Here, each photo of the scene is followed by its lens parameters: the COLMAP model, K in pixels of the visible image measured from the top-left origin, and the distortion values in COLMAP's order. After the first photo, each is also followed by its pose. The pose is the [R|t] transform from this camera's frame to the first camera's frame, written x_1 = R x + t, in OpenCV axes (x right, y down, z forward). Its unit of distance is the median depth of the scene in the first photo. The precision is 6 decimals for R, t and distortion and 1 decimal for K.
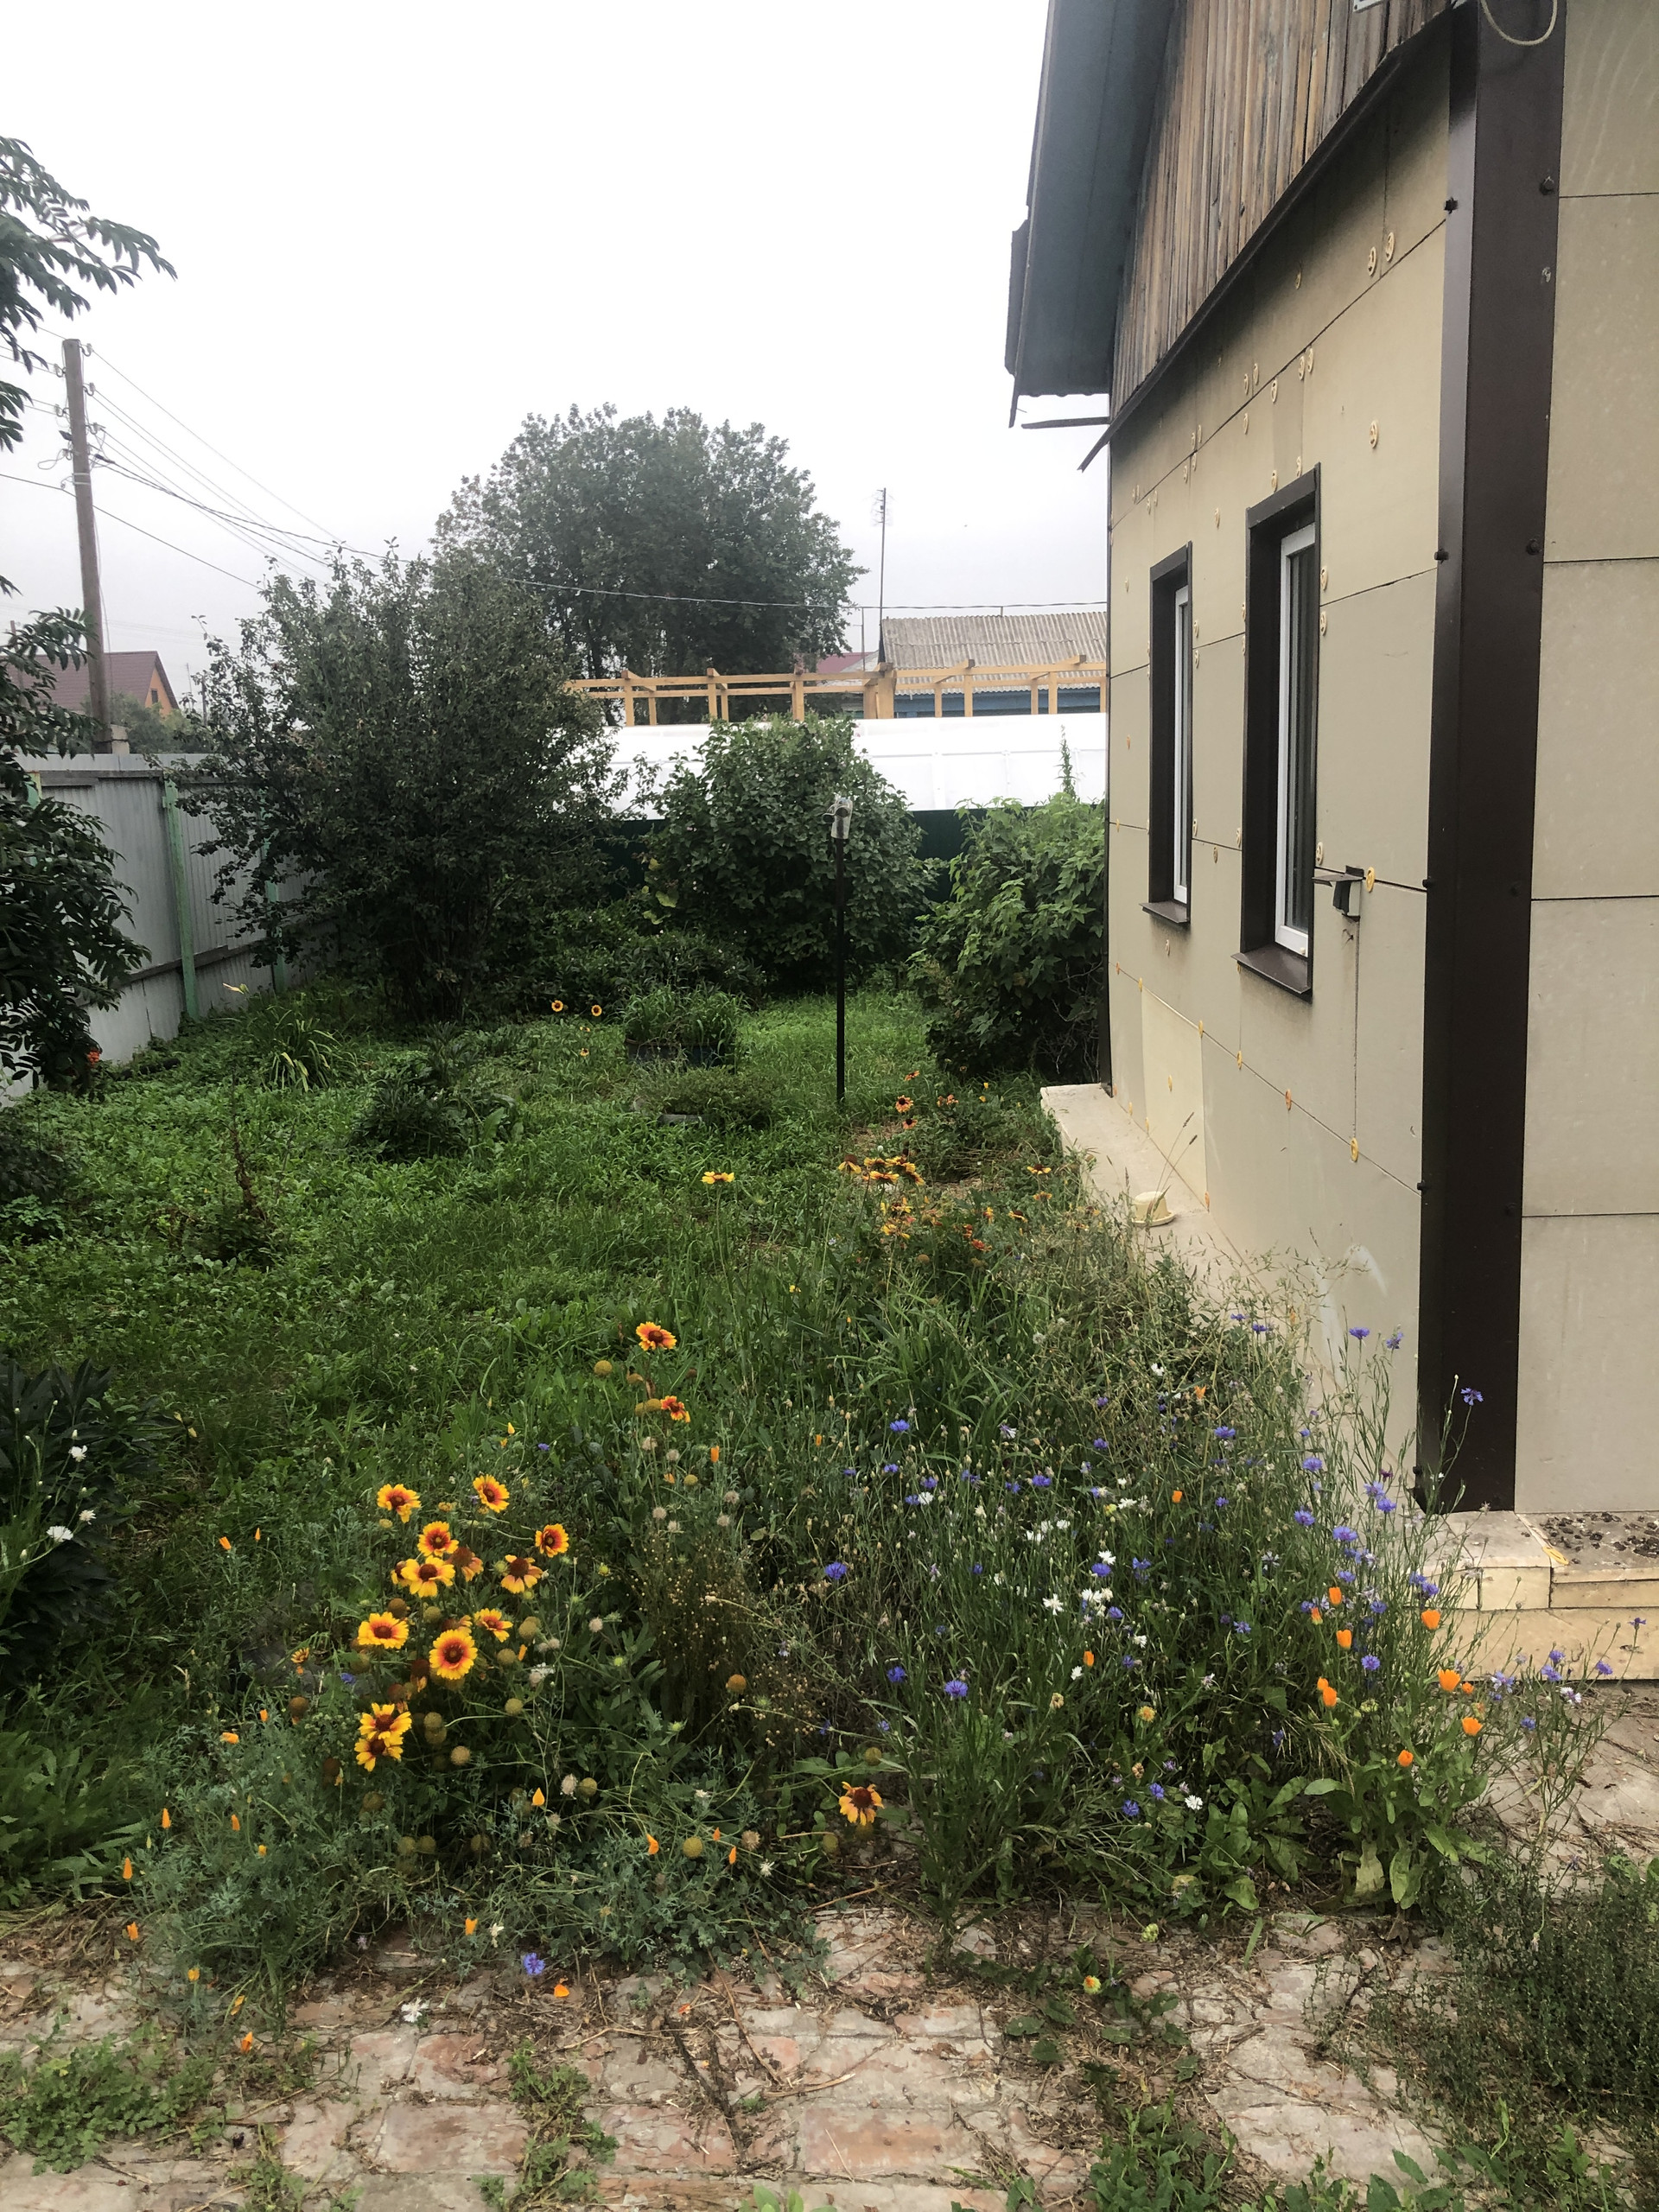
lens RADIAL K [[1812.2, 0, 830.0], [0, 1812.2, 1104.0], [0, 0, 1]] dist [0.000032, 0.007460]
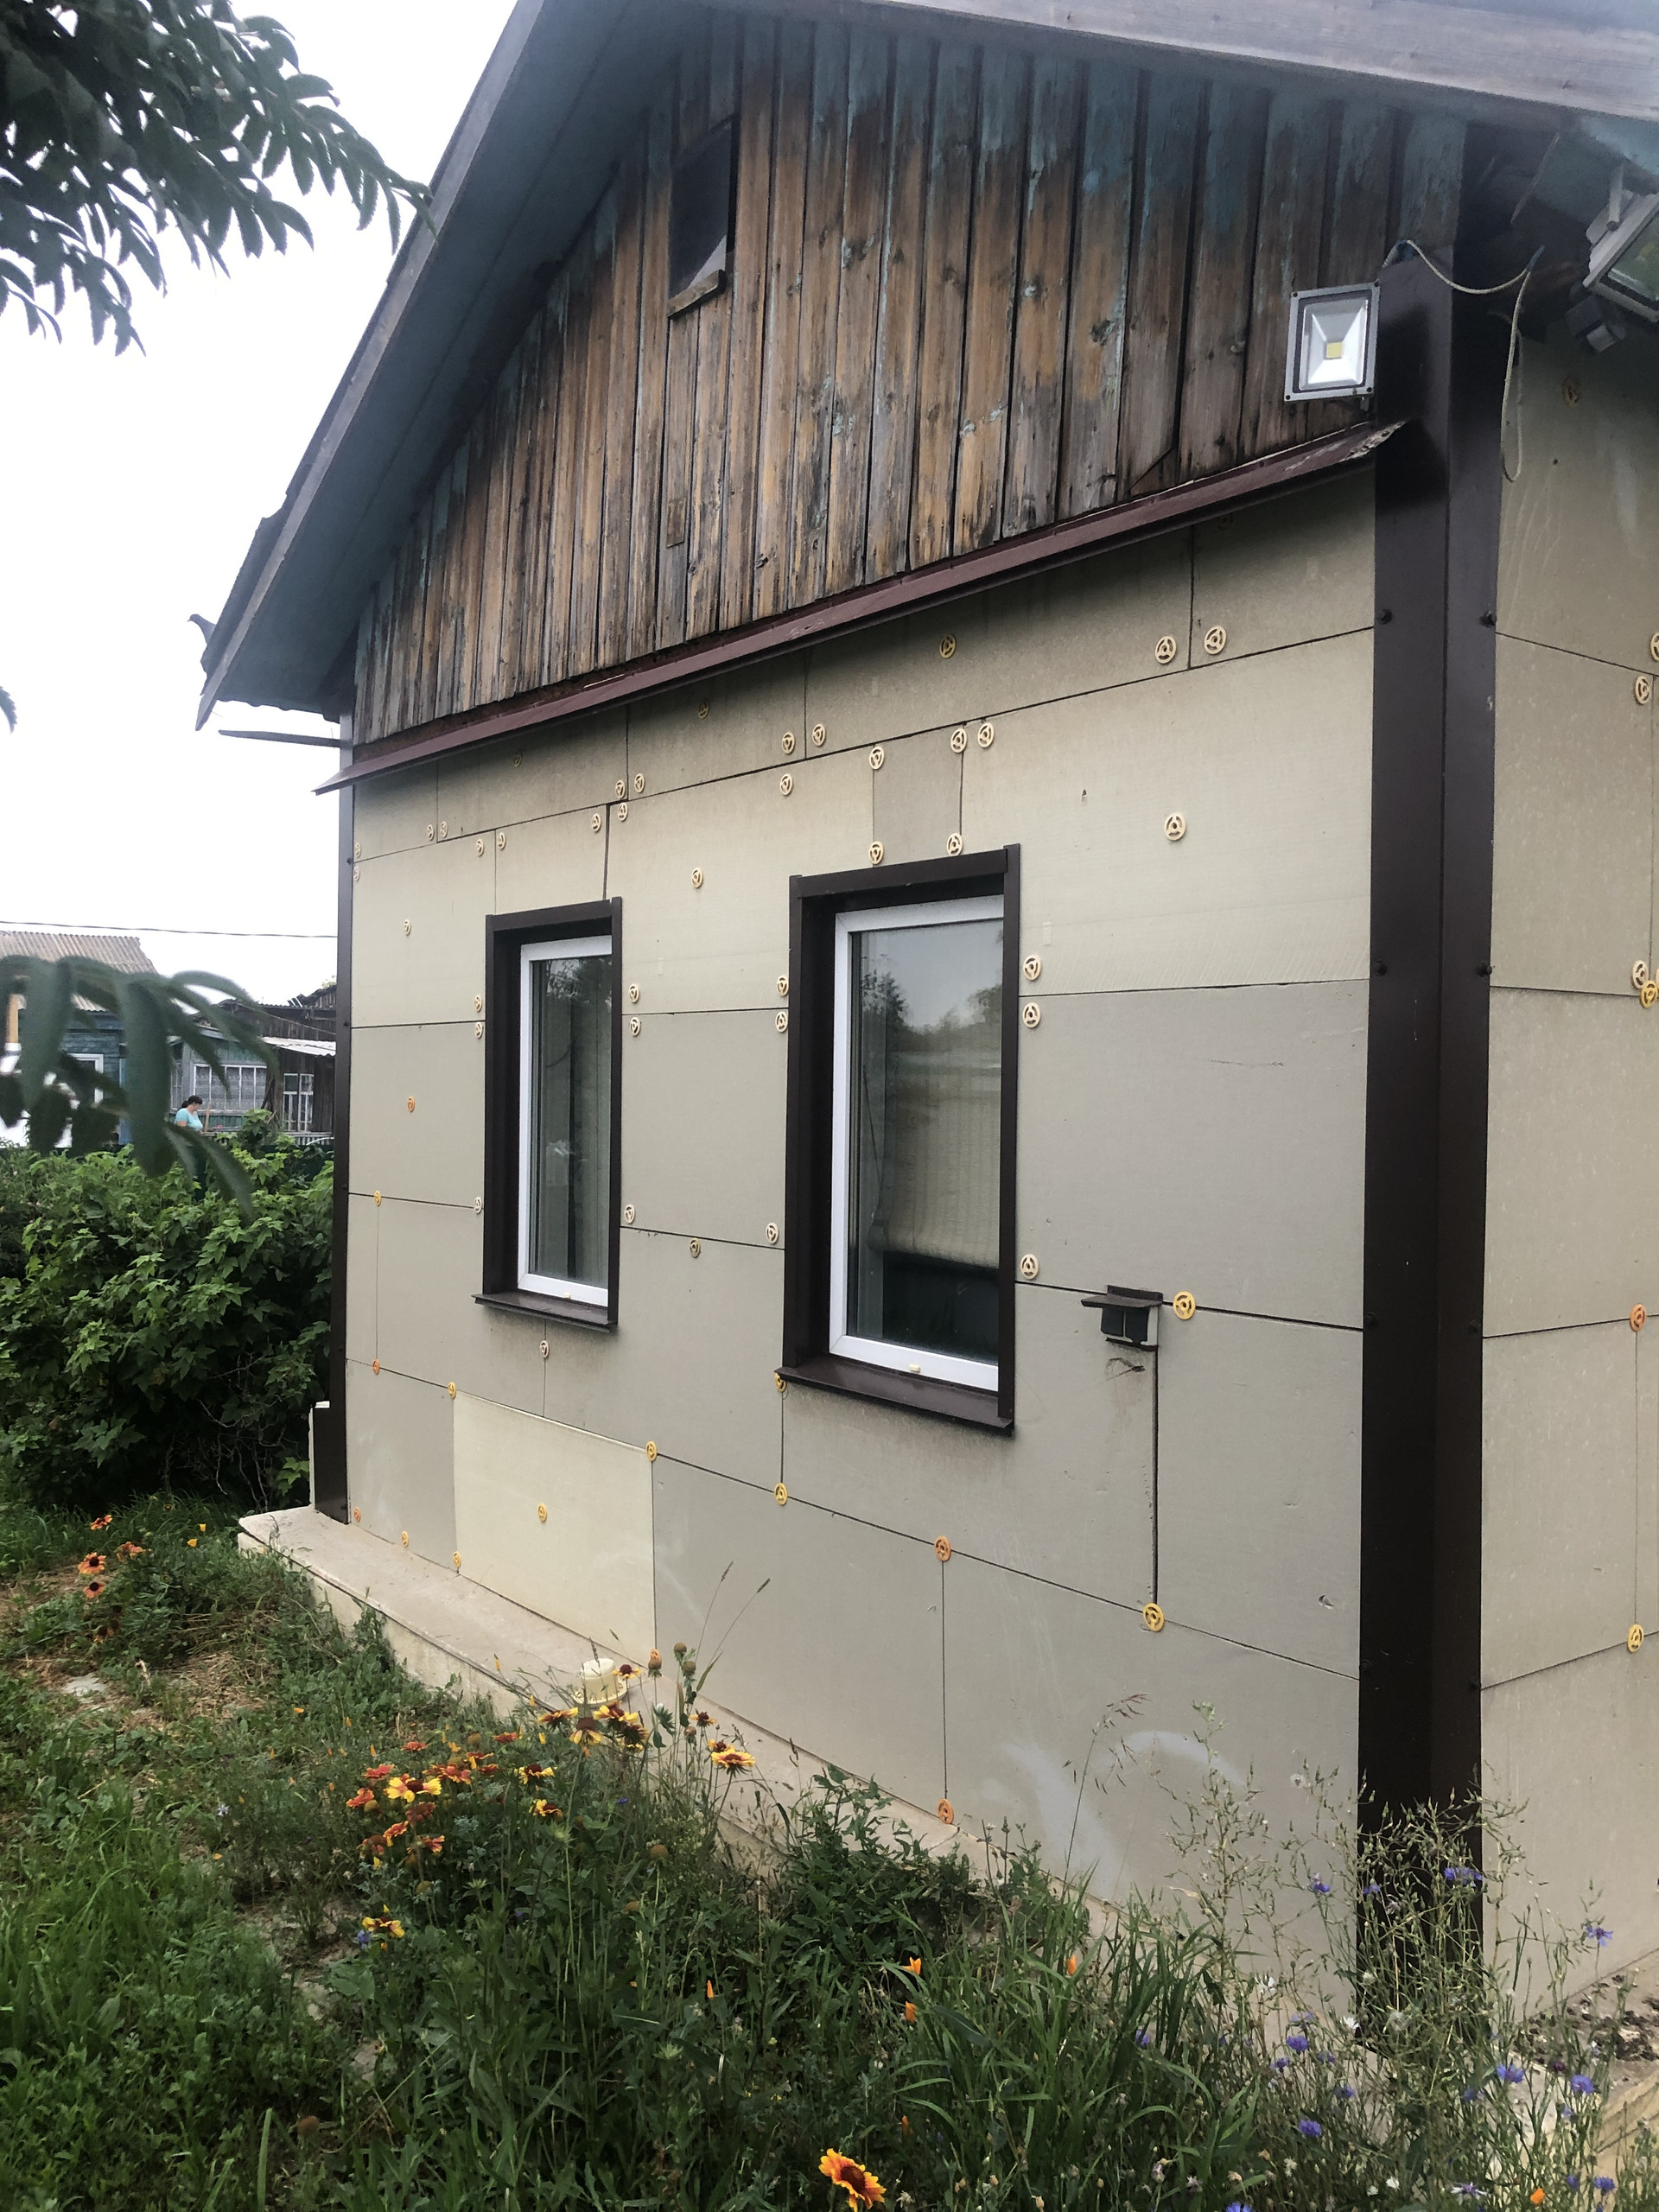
lens RADIAL K [[1812.2, 0, 847.1], [0, 1812.2, 1049.2], [0, 0, 1]] dist [0.000032, 0.007460]
pose [[0.786306, 0.047611, 0.616000, -0.324873], [0.082128, 0.980124, -0.180587, -0.084885], [-0.612354, 0.192587, 0.766768, 0.336907]]
